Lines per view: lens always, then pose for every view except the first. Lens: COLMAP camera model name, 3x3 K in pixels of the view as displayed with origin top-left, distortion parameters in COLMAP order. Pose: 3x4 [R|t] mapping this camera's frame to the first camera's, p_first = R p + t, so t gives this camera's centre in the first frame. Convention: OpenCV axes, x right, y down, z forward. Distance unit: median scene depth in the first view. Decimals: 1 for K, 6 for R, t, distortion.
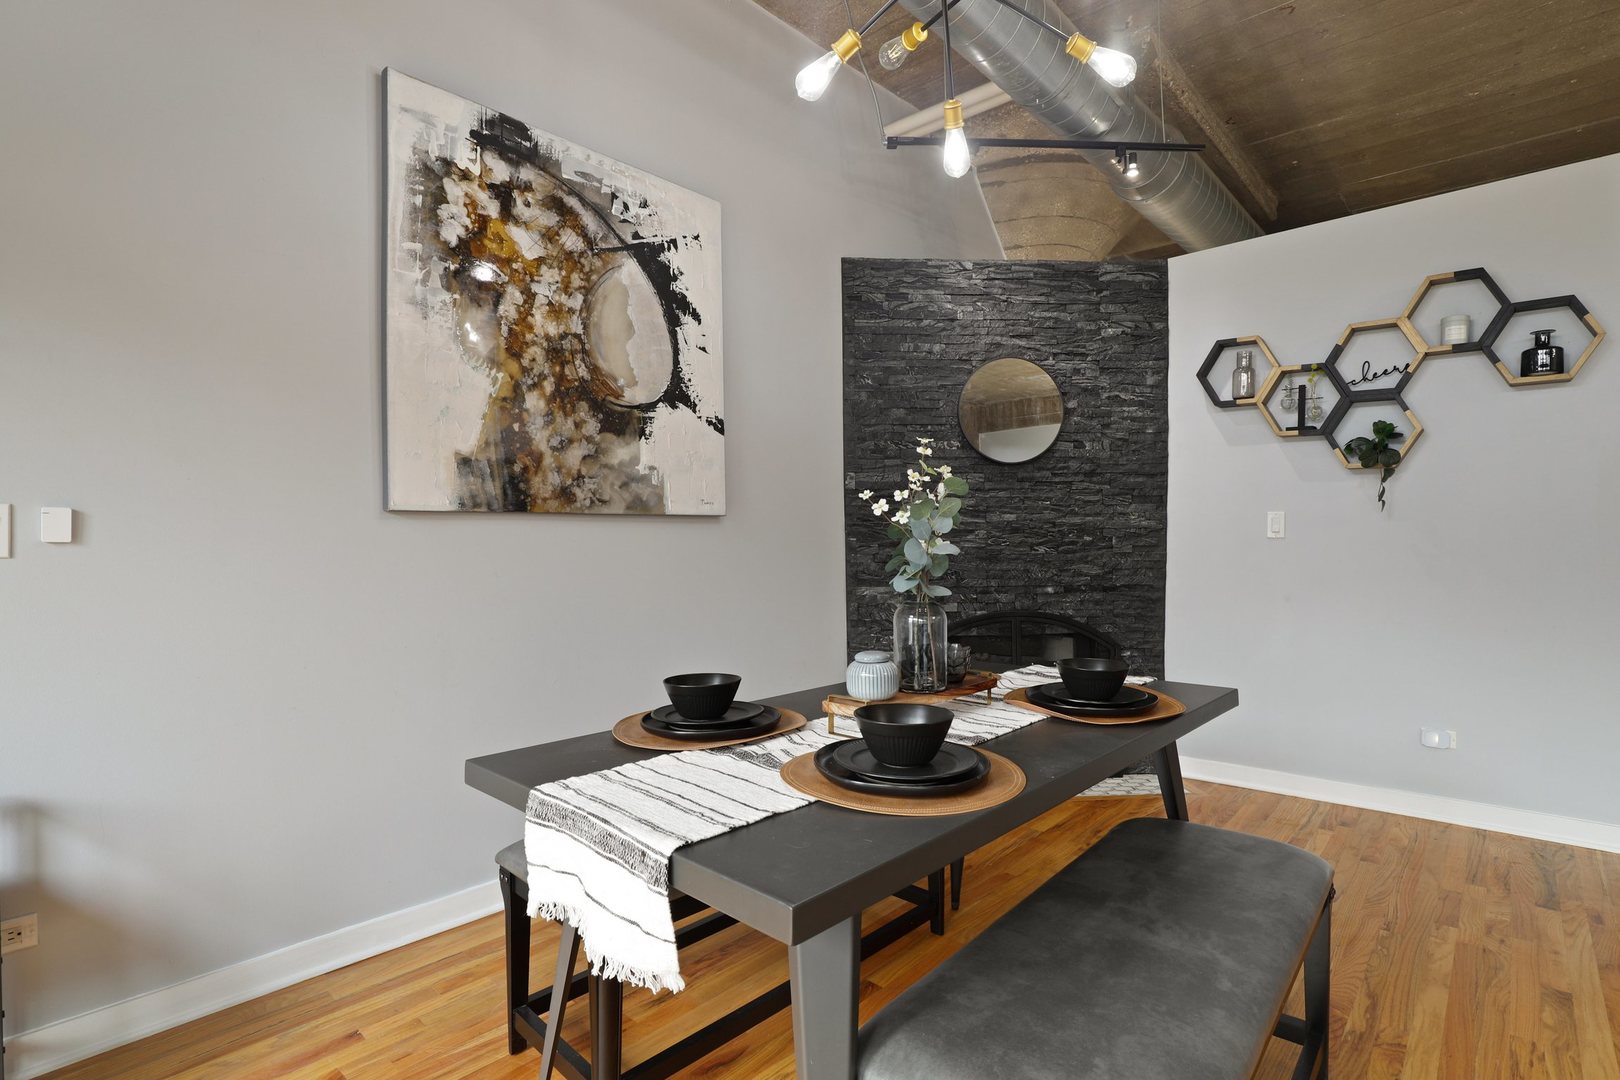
lens RADIAL K [[779.5, 0, 839.8], [0, 779.5, 553.3], [0, 0, 1]] dist [-0.033632, 0.007116]
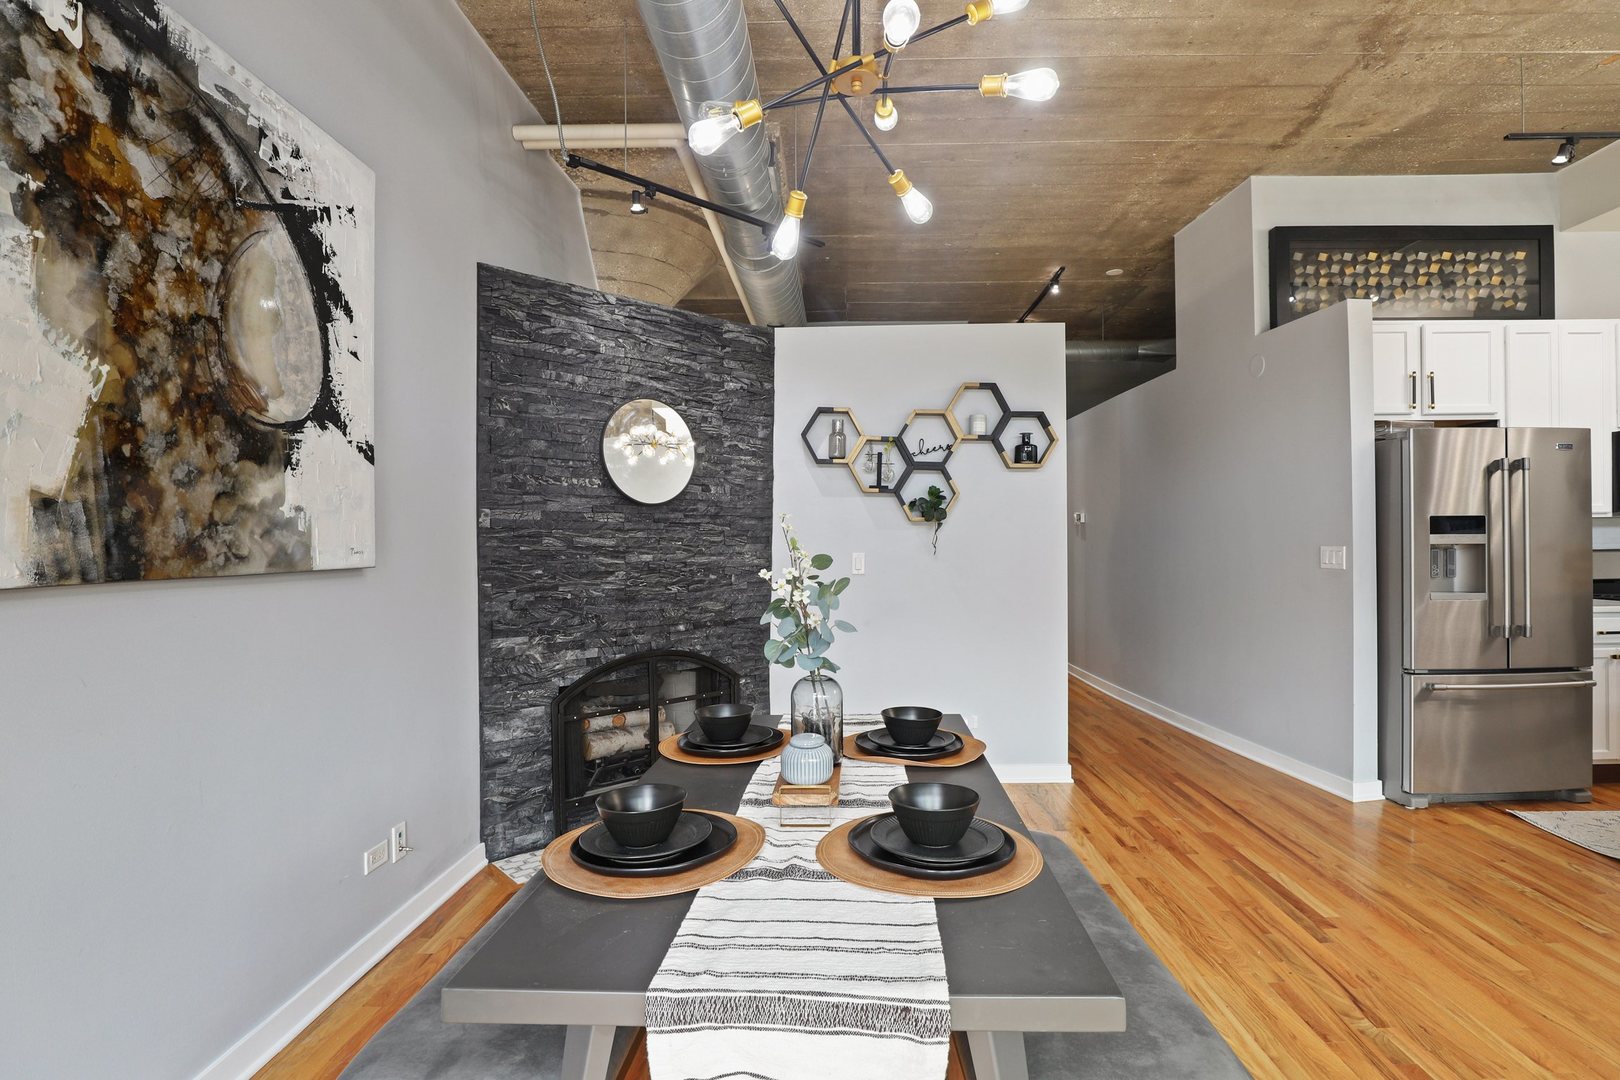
lens RADIAL K [[779.5, 0, 820.5], [0, 779.5, 543.9], [0, 0, 1]] dist [-0.033632, 0.007116]
pose [[0.761552, 0.002408, 0.648099, -0.329440], [0.010596, 0.999813, -0.016167, -0.057854], [-0.648017, 0.019180, 0.761385, 0.119550]]
